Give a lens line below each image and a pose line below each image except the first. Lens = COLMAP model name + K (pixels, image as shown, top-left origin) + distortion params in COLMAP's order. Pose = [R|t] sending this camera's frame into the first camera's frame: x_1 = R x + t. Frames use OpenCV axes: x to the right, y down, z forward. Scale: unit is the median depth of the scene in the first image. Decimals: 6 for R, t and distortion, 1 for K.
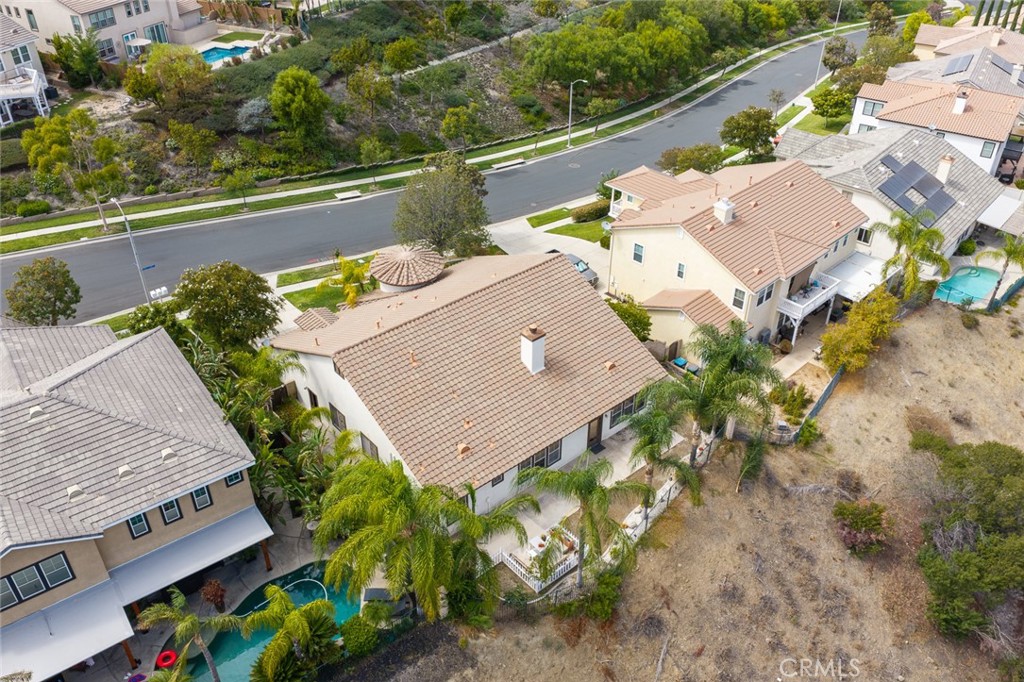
lens RADIAL K [[843.1, 0, 507.9], [0, 843.1, 341.7], [0, 0, 1]] dist [0.018429, -0.025494]
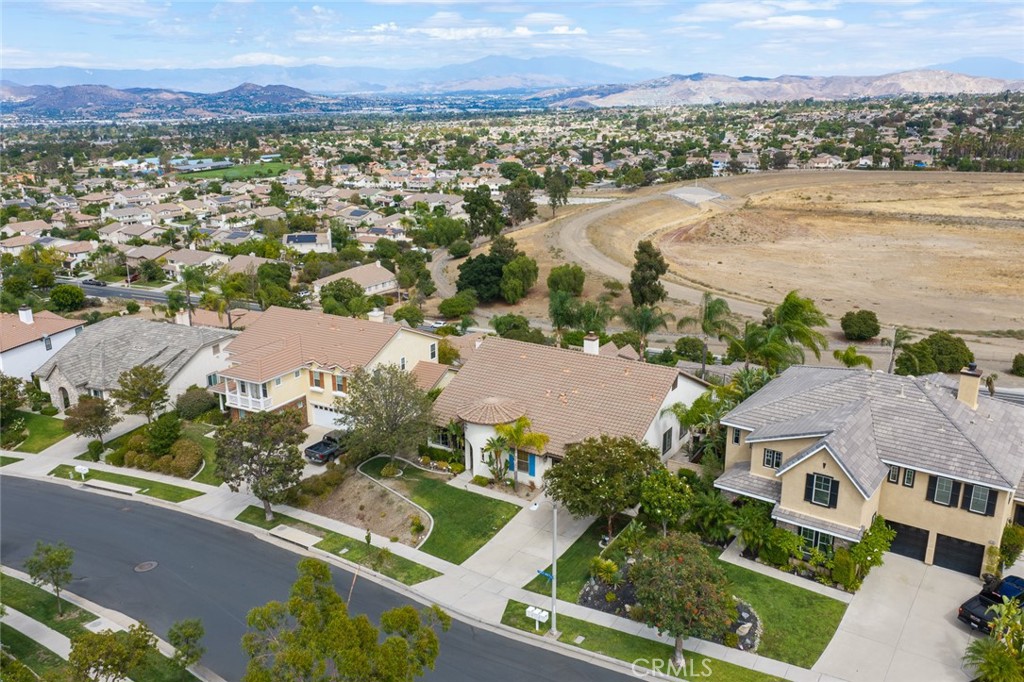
lens RADIAL K [[843.1, 0, 514.5], [0, 843.1, 344.4], [0, 0, 1]] dist [0.018429, -0.025494]
pose [[-0.304863, -0.279556, 0.910443, -0.793160], [0.551969, 0.727171, 0.408109, -0.420119], [-0.776137, 0.626954, -0.067381, 0.739424]]
